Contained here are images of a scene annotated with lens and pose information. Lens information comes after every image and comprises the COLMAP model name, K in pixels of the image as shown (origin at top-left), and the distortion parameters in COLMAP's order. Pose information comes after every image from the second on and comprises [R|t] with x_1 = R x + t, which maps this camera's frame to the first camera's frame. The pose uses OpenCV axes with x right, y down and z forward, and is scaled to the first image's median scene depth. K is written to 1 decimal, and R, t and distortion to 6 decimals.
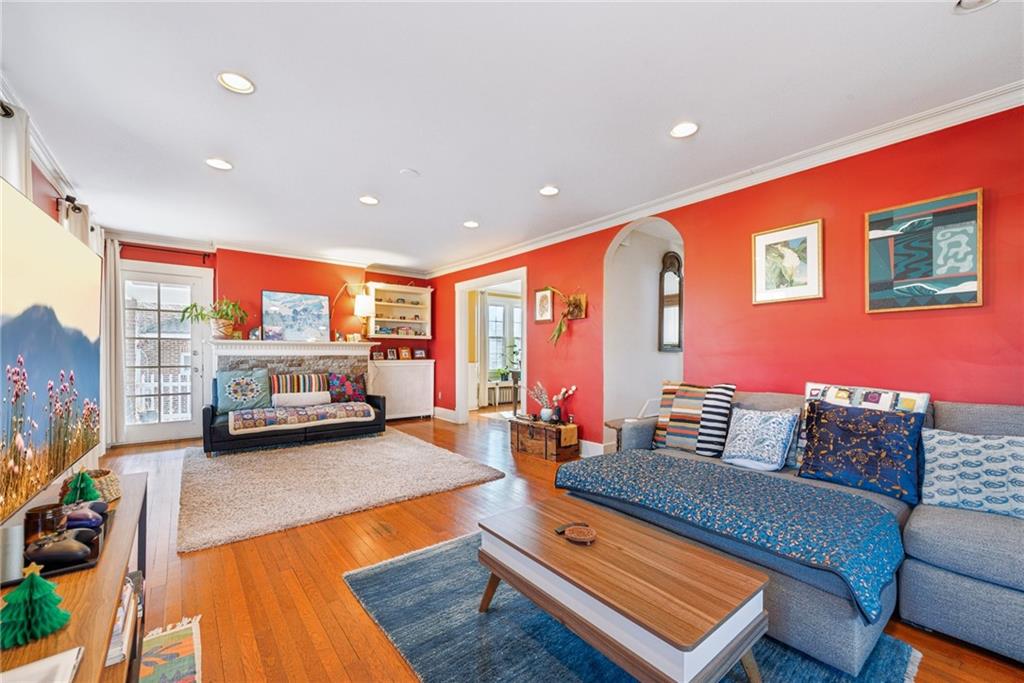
lens RADIAL K [[414.7, 0, 521.5], [0, 414.7, 357.6], [0, 0, 1]] dist [0.013837, -0.001440]
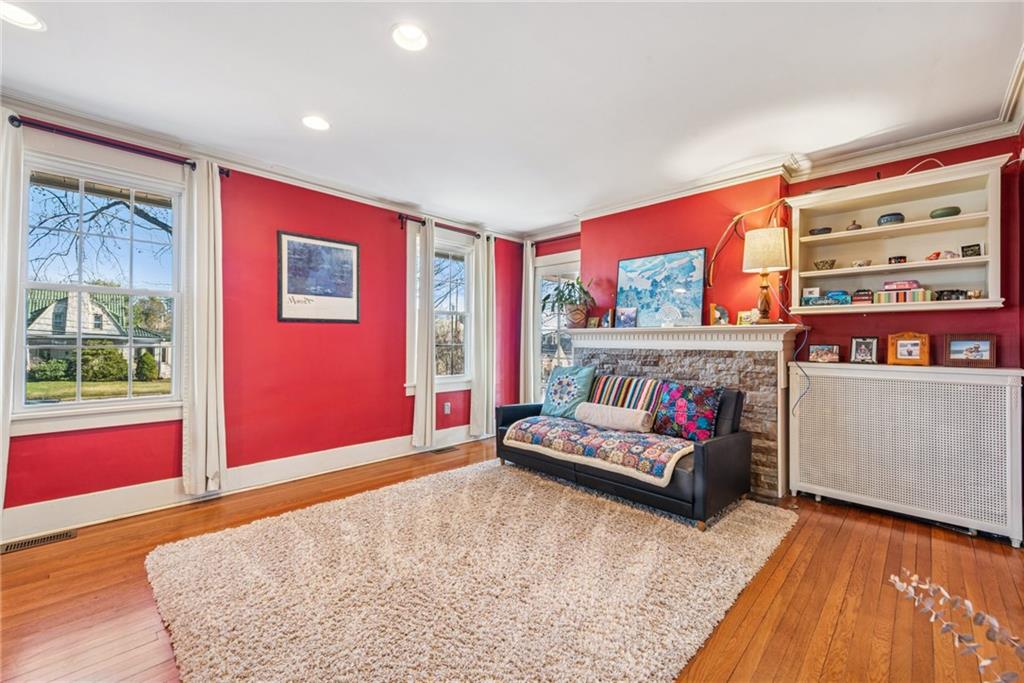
lens RADIAL K [[414.7, 0, 510.2], [0, 414.7, 340.6], [0, 0, 1]] dist [0.013837, -0.001440]
pose [[0.104267, -0.005717, -0.994533, 0.089415], [-0.020068, 0.999768, -0.007851, -0.008679], [0.994347, 0.020777, 0.104128, 0.704897]]
